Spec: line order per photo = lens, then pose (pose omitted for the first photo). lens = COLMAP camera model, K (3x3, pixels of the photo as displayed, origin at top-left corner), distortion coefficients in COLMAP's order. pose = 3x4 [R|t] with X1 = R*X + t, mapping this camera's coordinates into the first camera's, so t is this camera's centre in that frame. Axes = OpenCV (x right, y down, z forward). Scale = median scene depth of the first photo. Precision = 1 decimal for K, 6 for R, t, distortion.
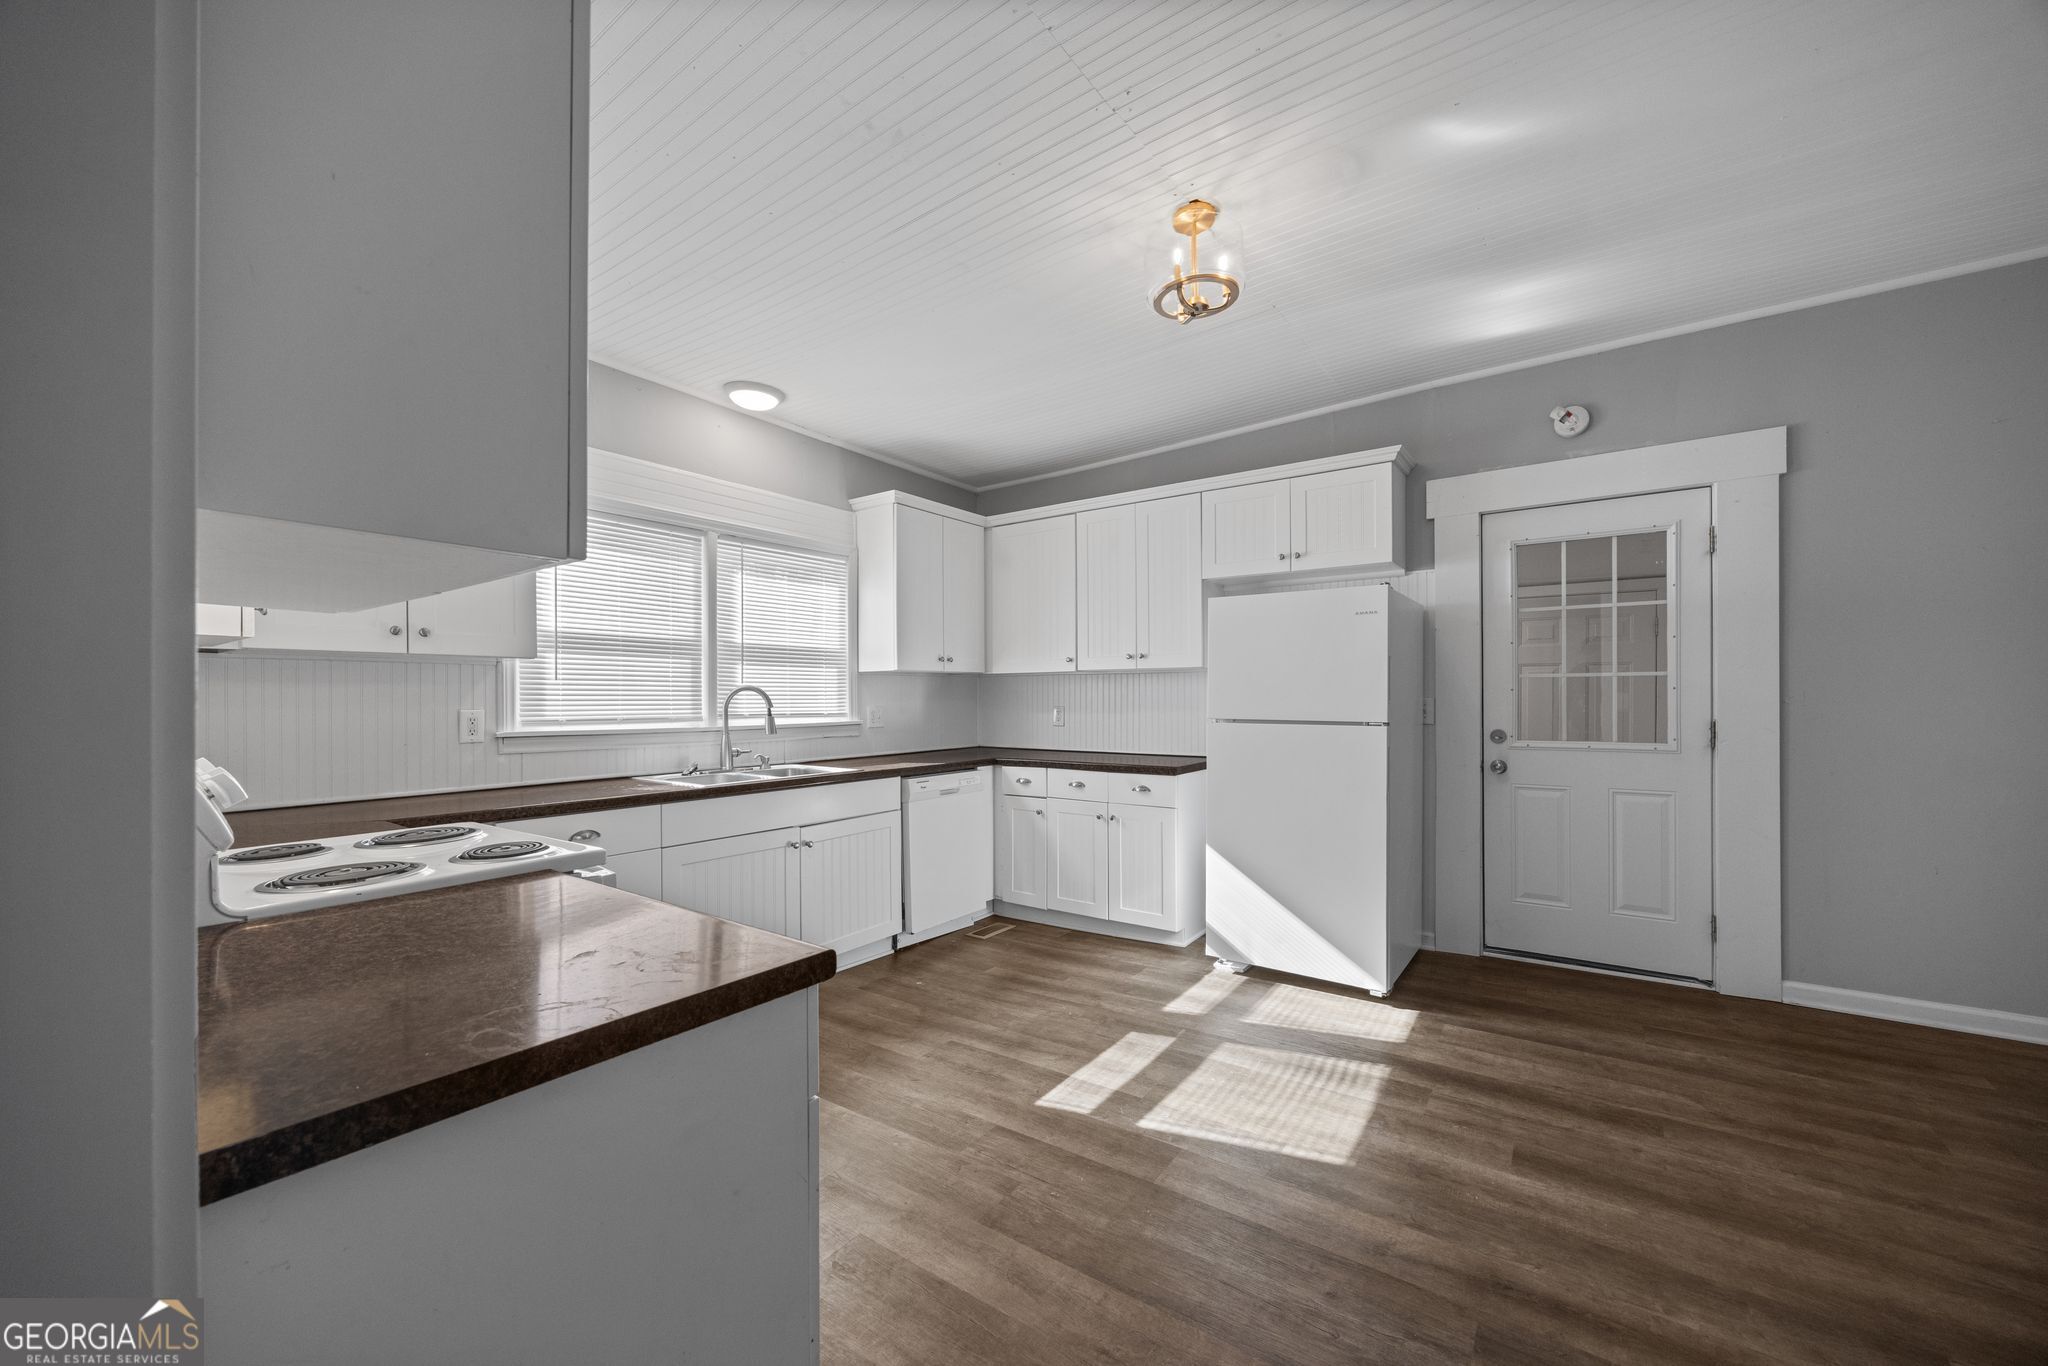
lens RADIAL K [[782.1, 0, 1024.5], [0, 782.1, 695.5], [0, 0, 1]] dist [-0.005778, 0.000508]
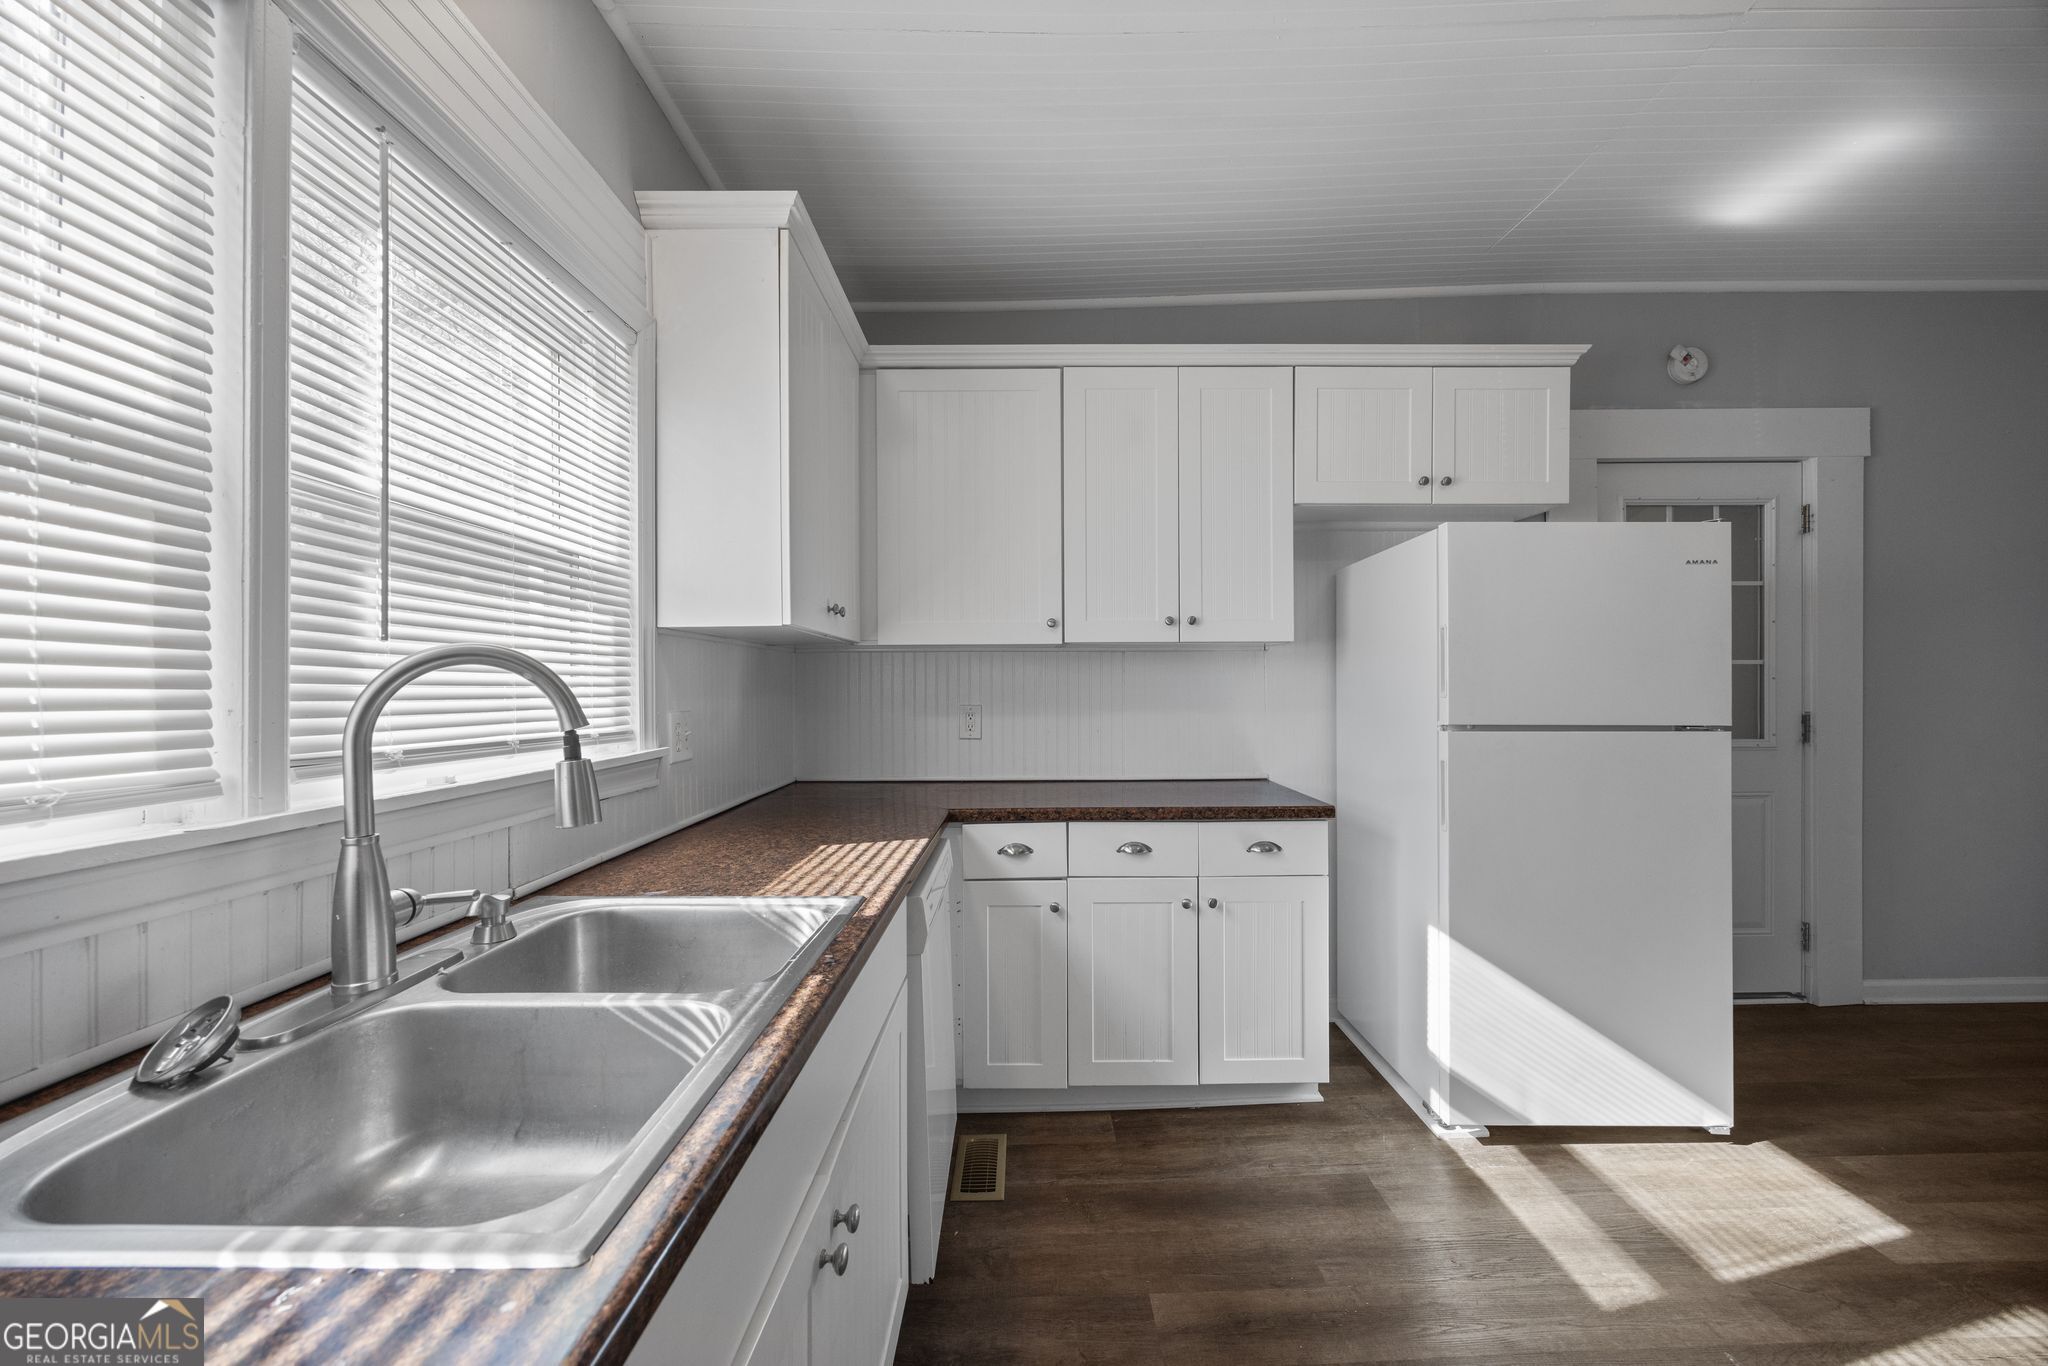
lens RADIAL K [[782.1, 0, 1024.5], [0, 782.1, 684.3], [0, 0, 1]] dist [-0.005778, 0.000508]
pose [[0.809507, 0.002080, 0.587107, -0.373984], [0.000794, 0.999989, -0.004638, 0.001262], [-0.587110, 0.004221, 0.809496, 0.712477]]
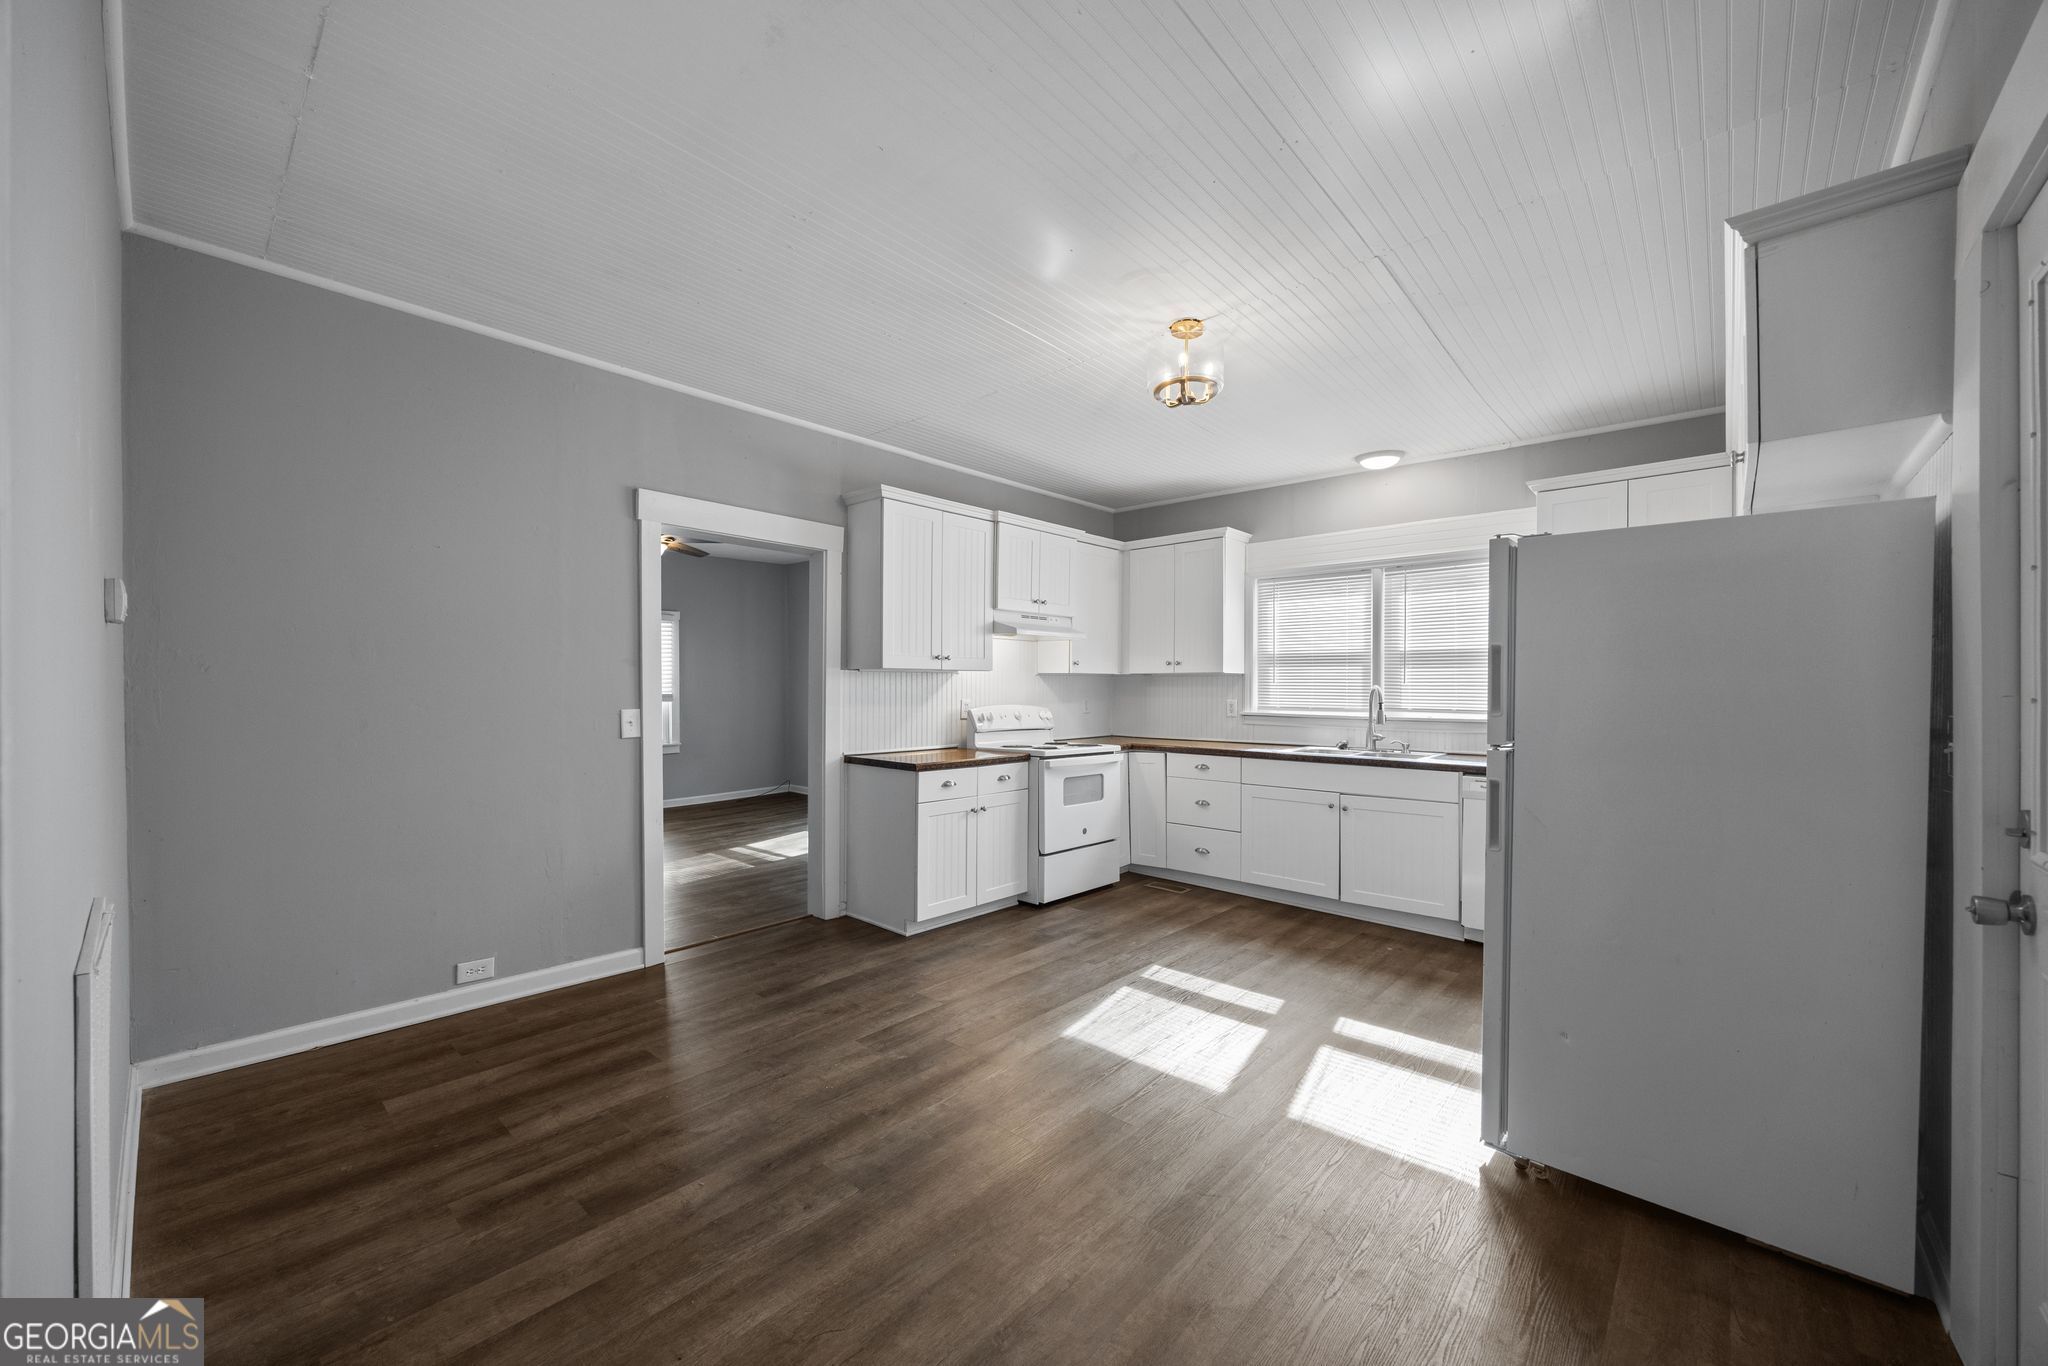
lens RADIAL K [[782.1, 0, 1021.9], [0, 782.1, 689.9], [0, 0, 1]] dist [-0.005778, 0.000508]
pose [[-0.114022, 0.005691, -0.993462, 1.036344], [-0.000942, 0.999983, 0.005836, -0.013568], [0.993478, 0.001602, -0.114014, 0.591668]]
